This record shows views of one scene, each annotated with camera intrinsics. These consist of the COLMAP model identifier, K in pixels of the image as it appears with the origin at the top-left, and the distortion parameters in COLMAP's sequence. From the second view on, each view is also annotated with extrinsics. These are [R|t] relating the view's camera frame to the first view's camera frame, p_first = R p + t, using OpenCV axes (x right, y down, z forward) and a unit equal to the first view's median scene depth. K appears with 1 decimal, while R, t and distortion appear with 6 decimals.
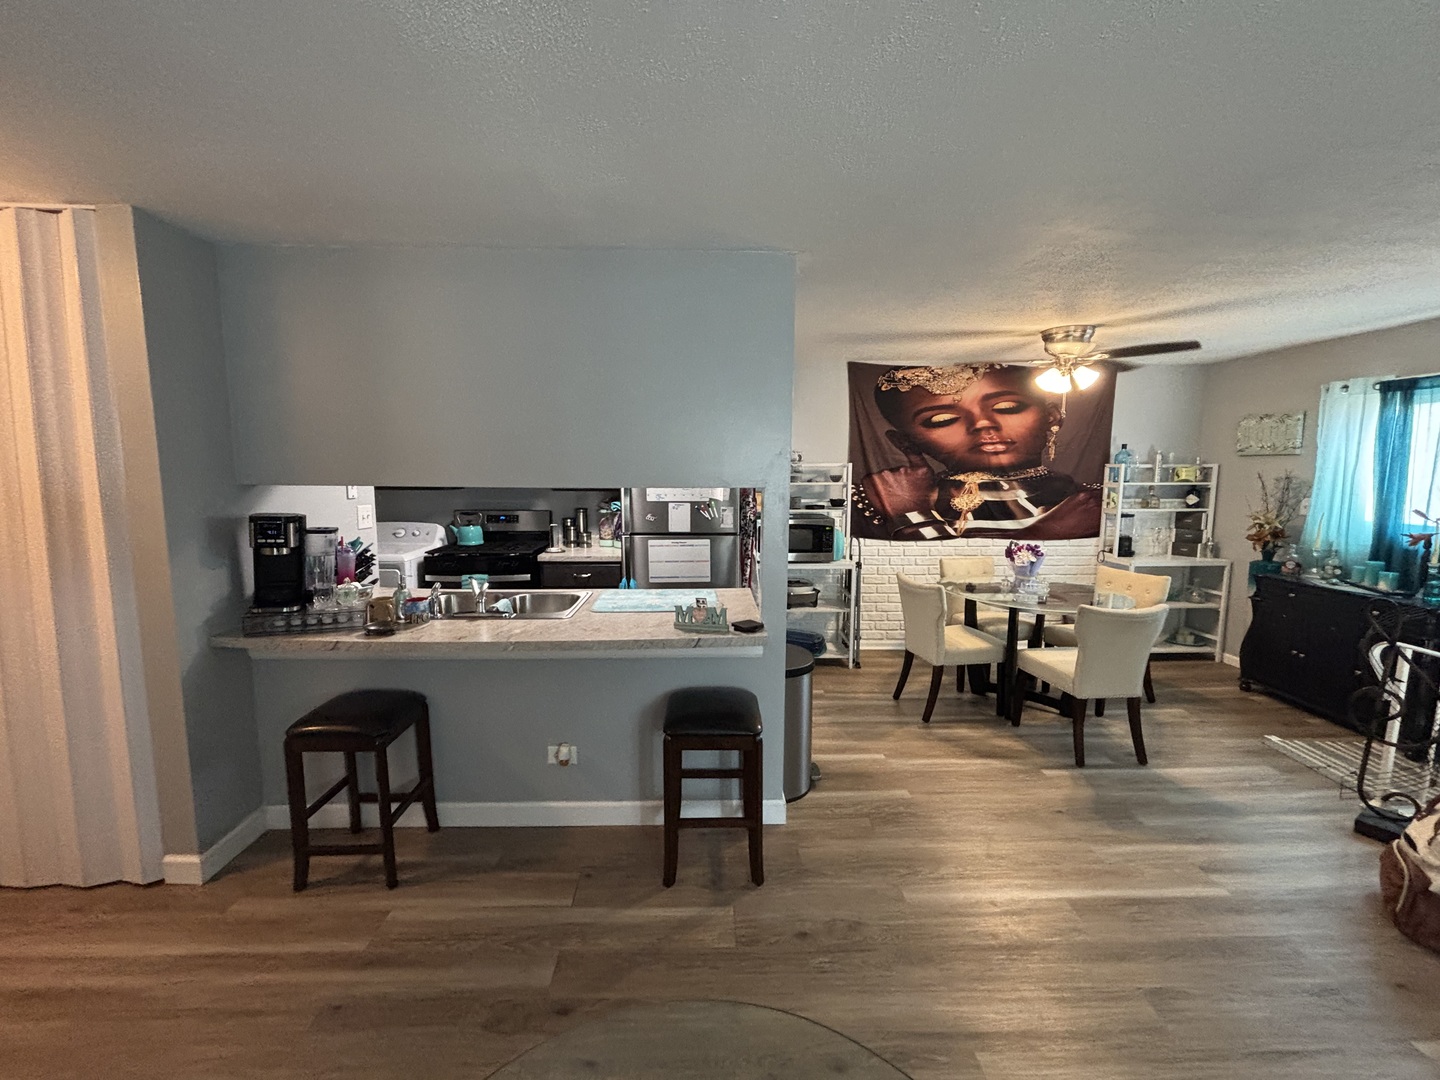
lens RADIAL K [[584.7, 0, 705.3], [0, 584.7, 544.9], [0, 0, 1]] dist [-0.003409, 0.000407]
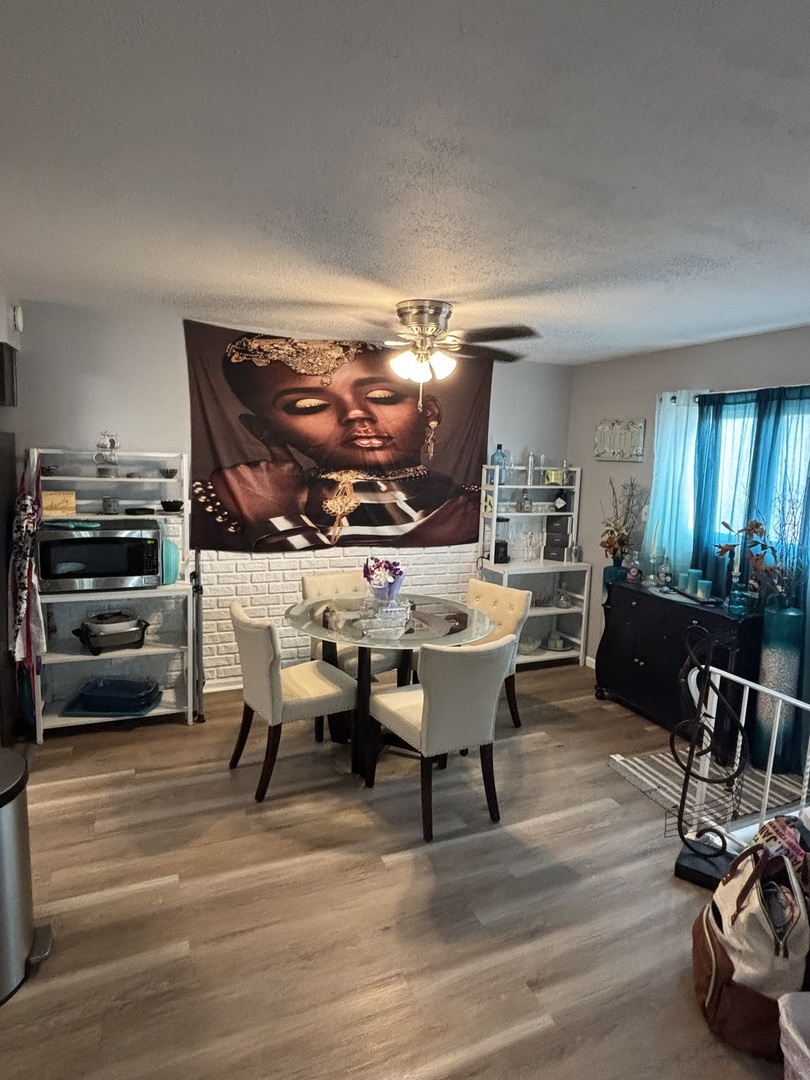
lens RADIAL K [[586.0, 0, 416.2], [0, 586.0, 537.6], [0, 0, 1]] dist [0.015235, -0.012234]
pose [[0.921793, -0.020648, 0.387131, 0.273841], [0.013075, 0.999668, 0.022185, -0.054241], [-0.387461, -0.015388, 0.921758, 0.217409]]
